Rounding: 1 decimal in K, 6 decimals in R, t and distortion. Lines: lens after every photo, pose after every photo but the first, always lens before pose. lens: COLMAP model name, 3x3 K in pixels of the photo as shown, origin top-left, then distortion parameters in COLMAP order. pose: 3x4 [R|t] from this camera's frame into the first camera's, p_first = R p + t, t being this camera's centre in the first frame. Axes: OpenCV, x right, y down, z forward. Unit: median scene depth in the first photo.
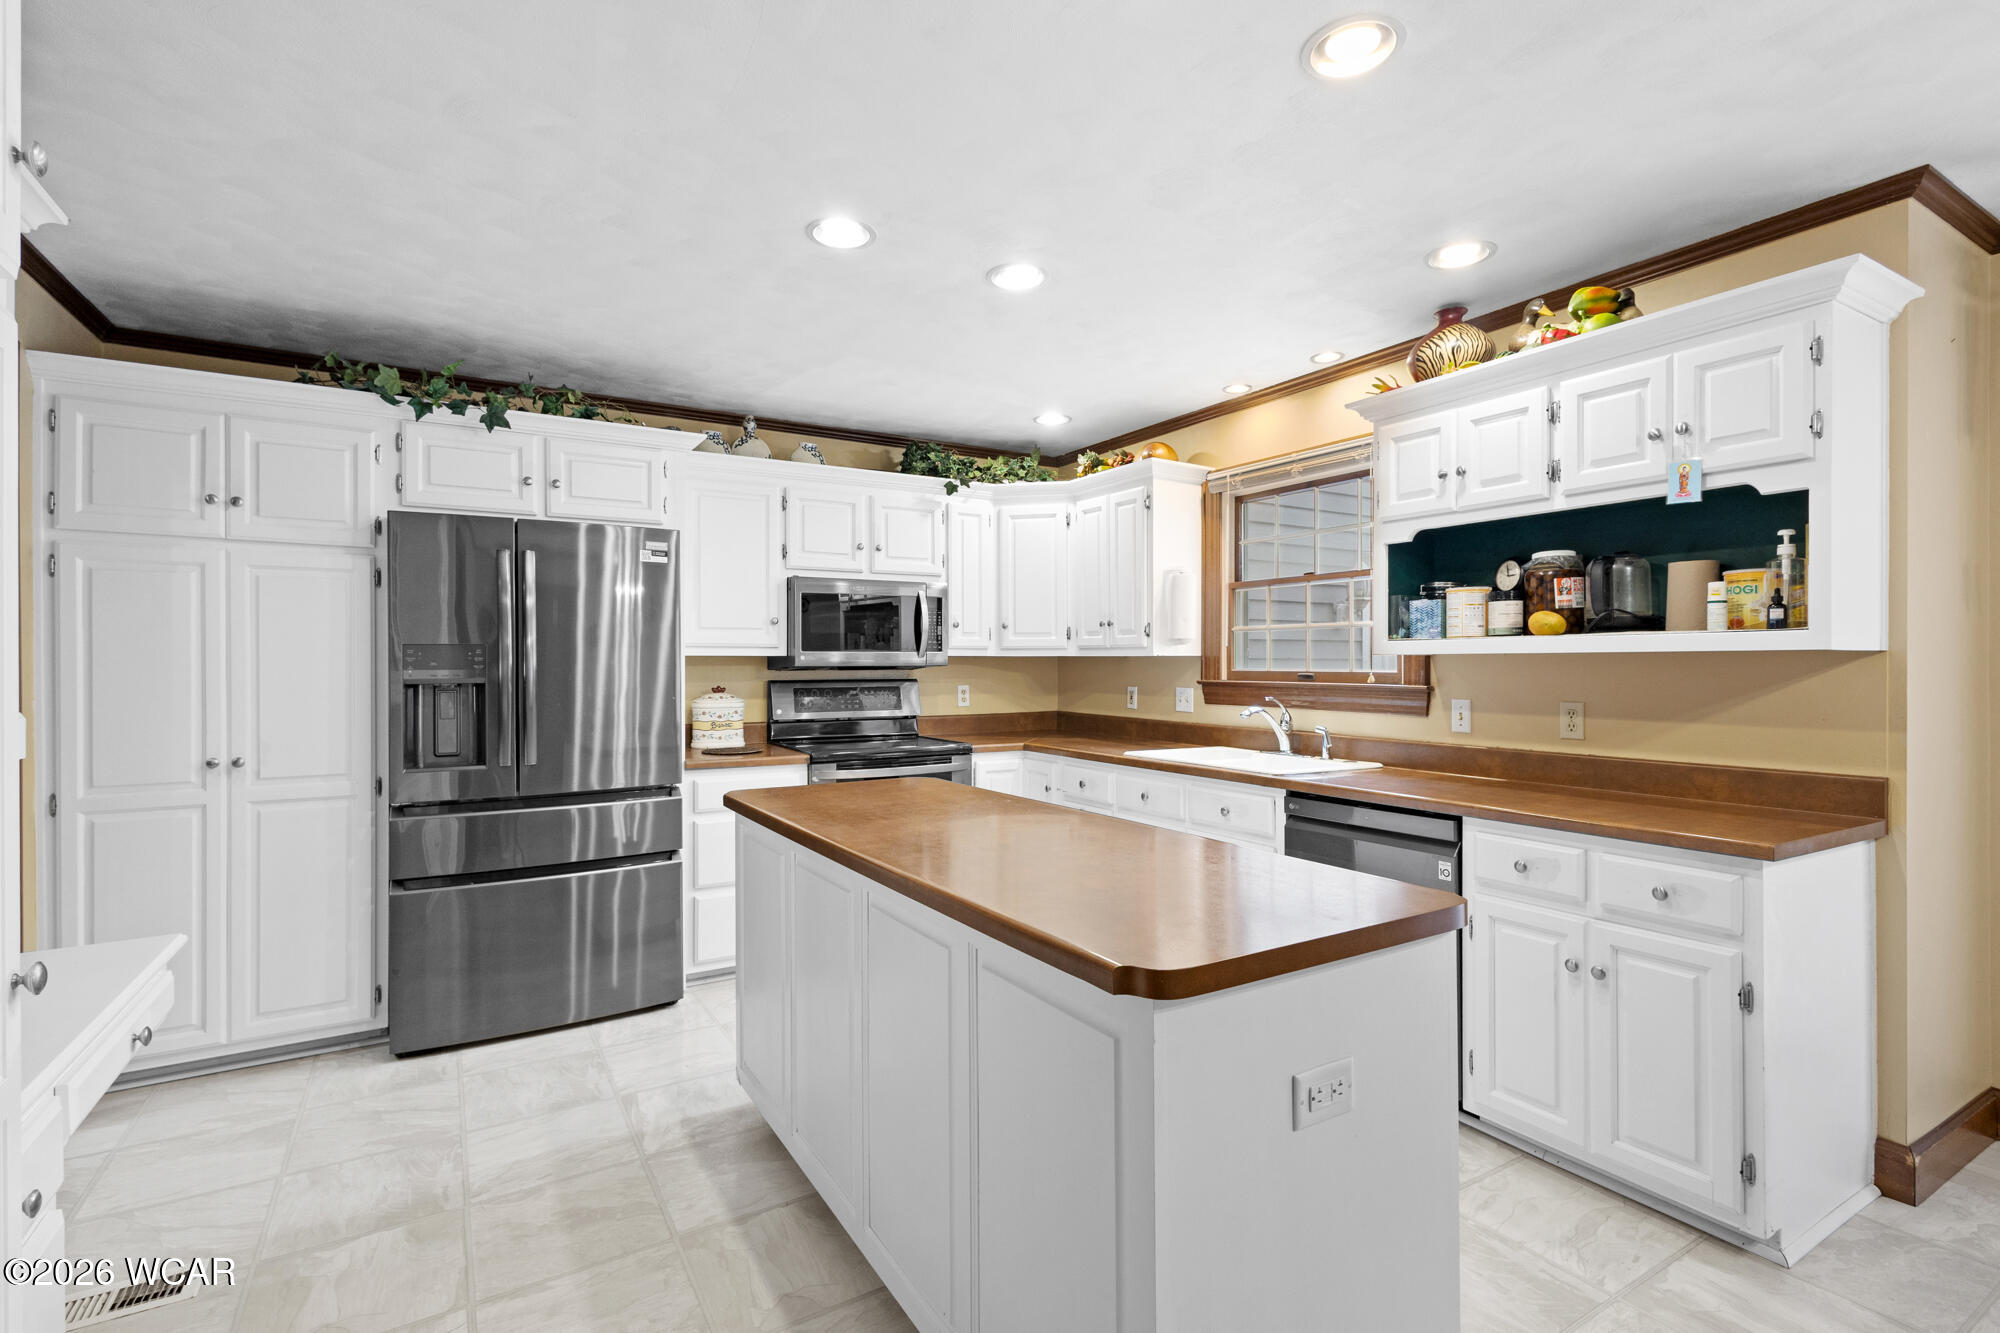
lens RADIAL K [[926.4, 0, 1000.0], [0, 926.4, 666.5], [0, 0, 1]] dist [0.007346, -0.001160]
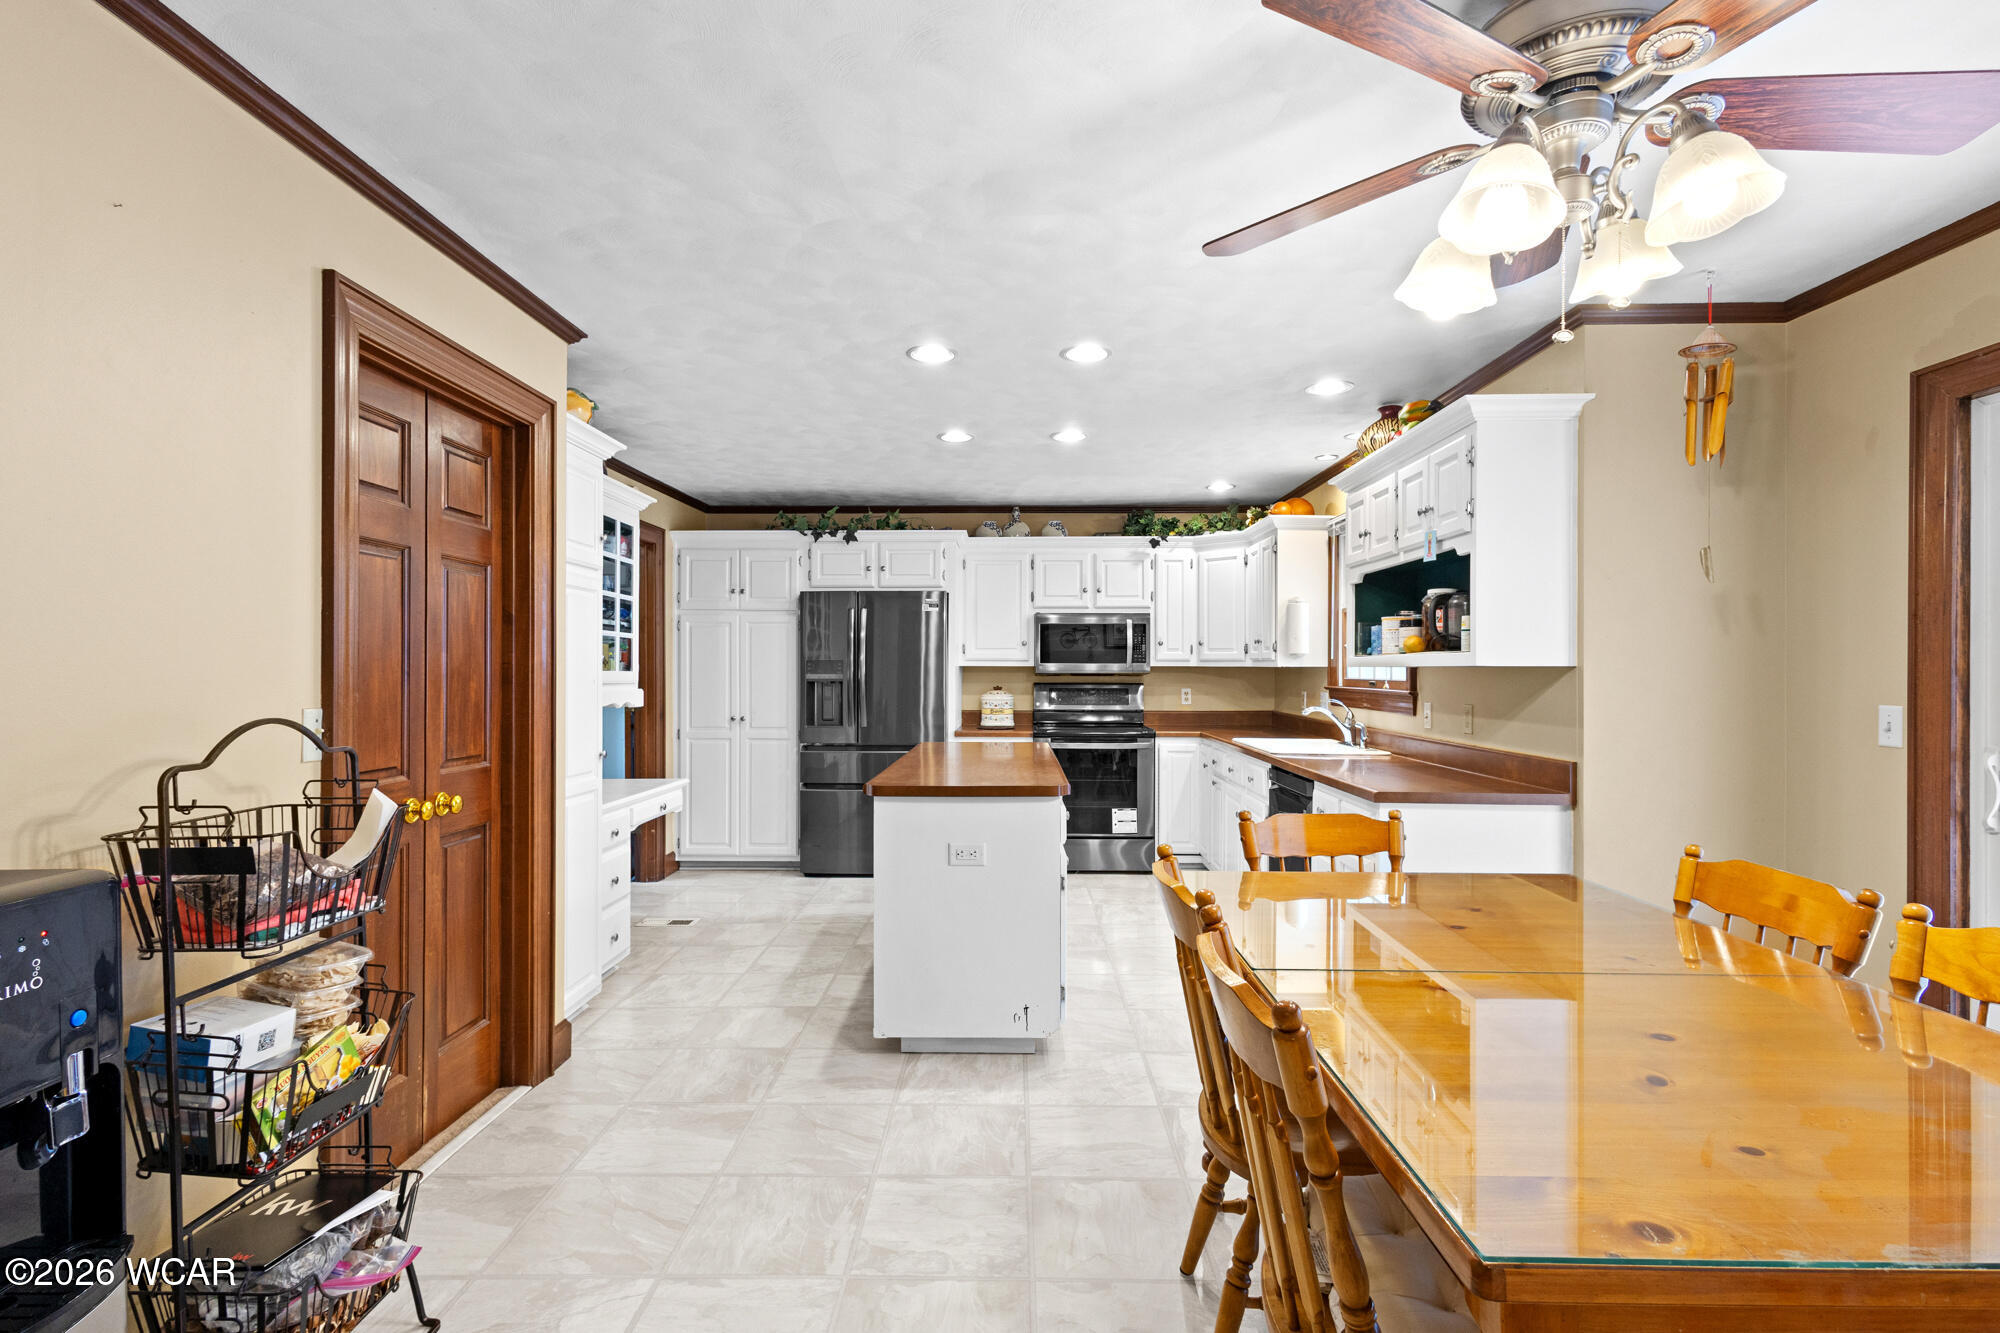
lens RADIAL K [[934.5, 0, 1000.4], [0, 934.5, 672.2], [0, 0, 1]] dist [0.007745, 0.000113]
pose [[0.845469, 0.005351, -0.533998, 0.688096], [-0.005470, 0.999984, 0.001361, -0.004356], [0.533996, 0.001771, 0.845485, -0.397316]]
